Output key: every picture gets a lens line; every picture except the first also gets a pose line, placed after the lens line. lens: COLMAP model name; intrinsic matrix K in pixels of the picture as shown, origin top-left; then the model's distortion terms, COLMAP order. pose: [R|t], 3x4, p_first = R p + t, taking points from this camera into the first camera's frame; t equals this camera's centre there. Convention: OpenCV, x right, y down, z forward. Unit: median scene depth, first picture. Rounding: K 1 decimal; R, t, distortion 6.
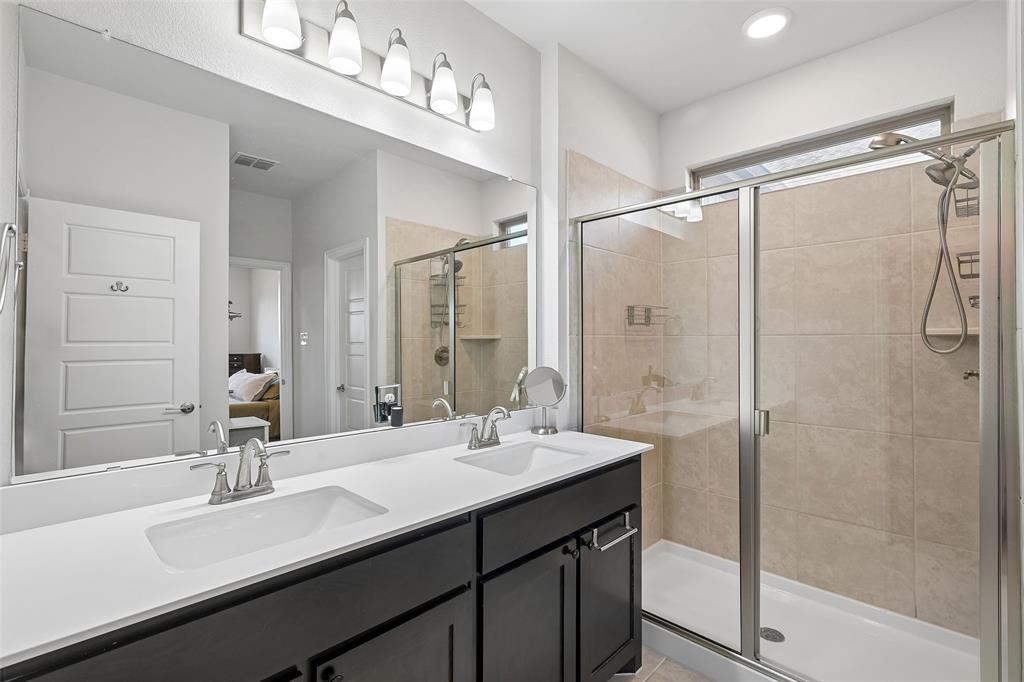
lens RADIAL K [[469.1, 0, 515.5], [0, 469.1, 338.8], [0, 0, 1]] dist [0.002799, 0.000219]
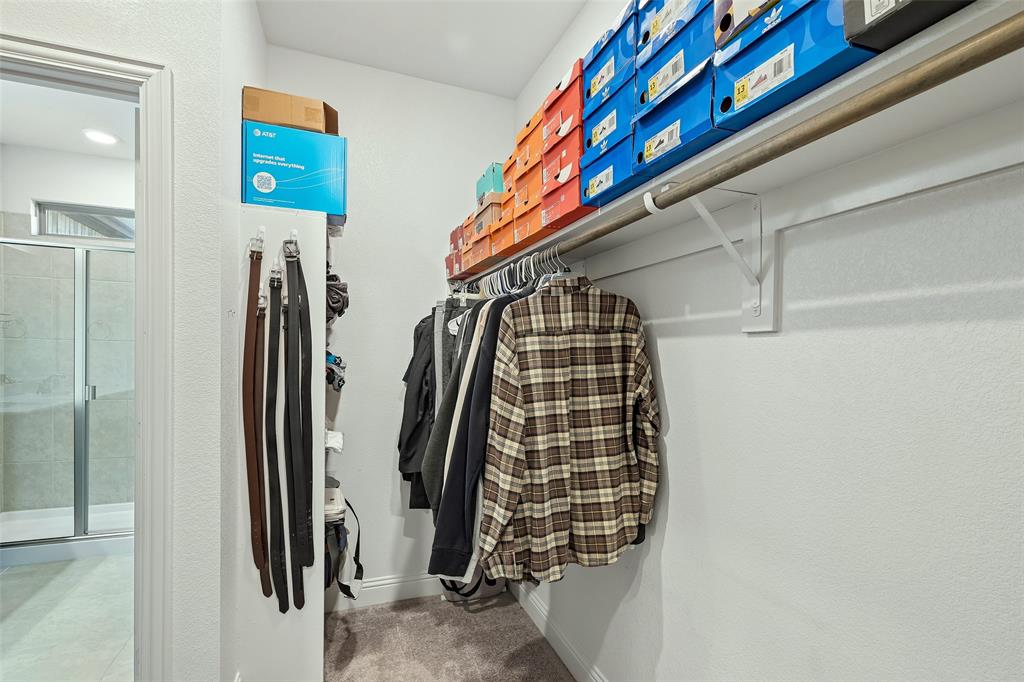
lens RADIAL K [[469.1, 0, 499.4], [0, 469.1, 362.4], [0, 0, 1]] dist [0.002799, 0.000219]
pose [[0.425848, -0.010326, 0.904736, -0.278221], [-0.026683, 0.999357, 0.023966, -0.007812], [-0.904401, -0.034347, 0.425299, -0.772411]]
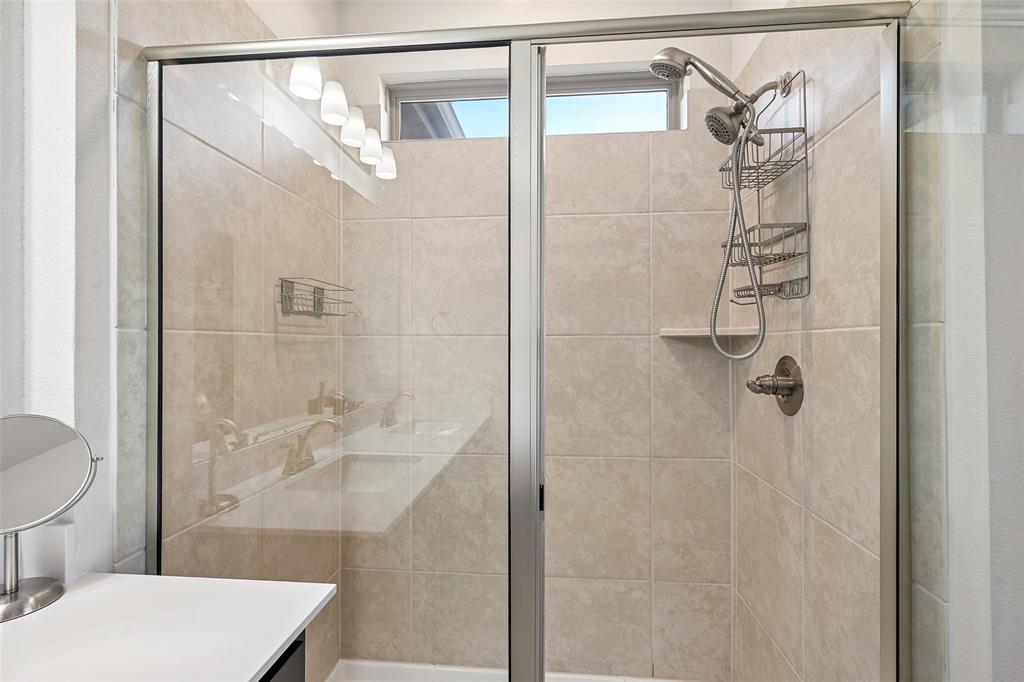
lens RADIAL K [[469.1, 0, 509.9], [0, 469.1, 340.9], [0, 0, 1]] dist [0.002799, 0.000219]
pose [[0.783473, 0.004526, 0.621410, 0.127003], [-0.003137, 0.999990, -0.003327, 0.003511], [-0.621418, 0.000657, 0.783479, 0.474459]]
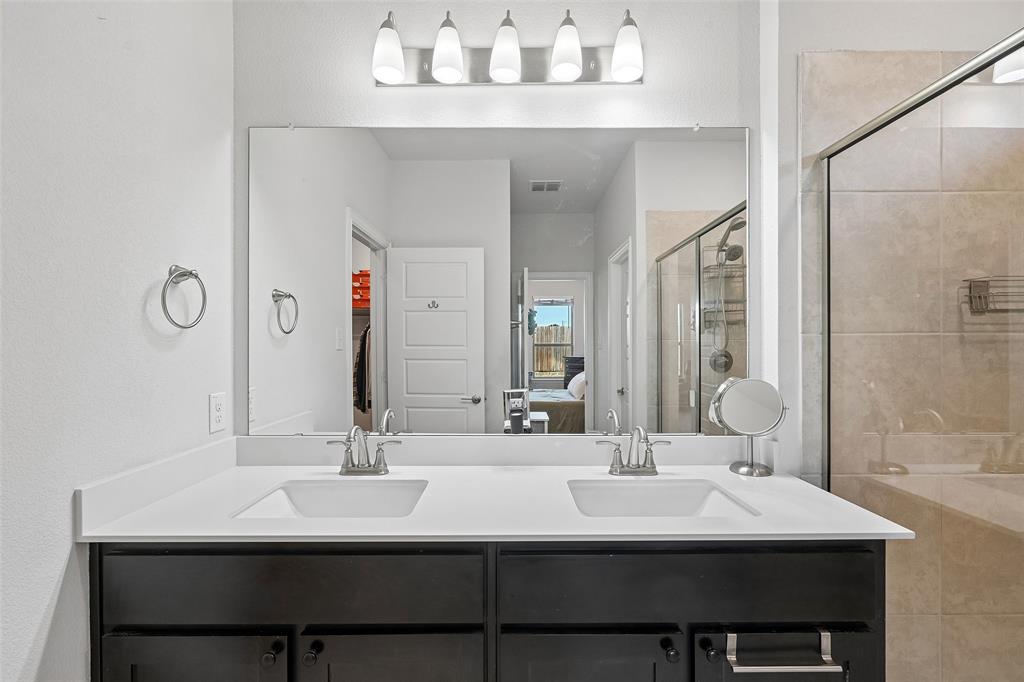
lens RADIAL K [[469.1, 0, 513.8], [0, 469.1, 346.1], [0, 0, 1]] dist [0.002799, 0.000219]
pose [[0.701567, -0.002006, -0.712601, 0.299523], [0.006100, 0.999976, 0.003190, 0.005309], [0.712577, -0.006585, 0.701563, 0.241203]]
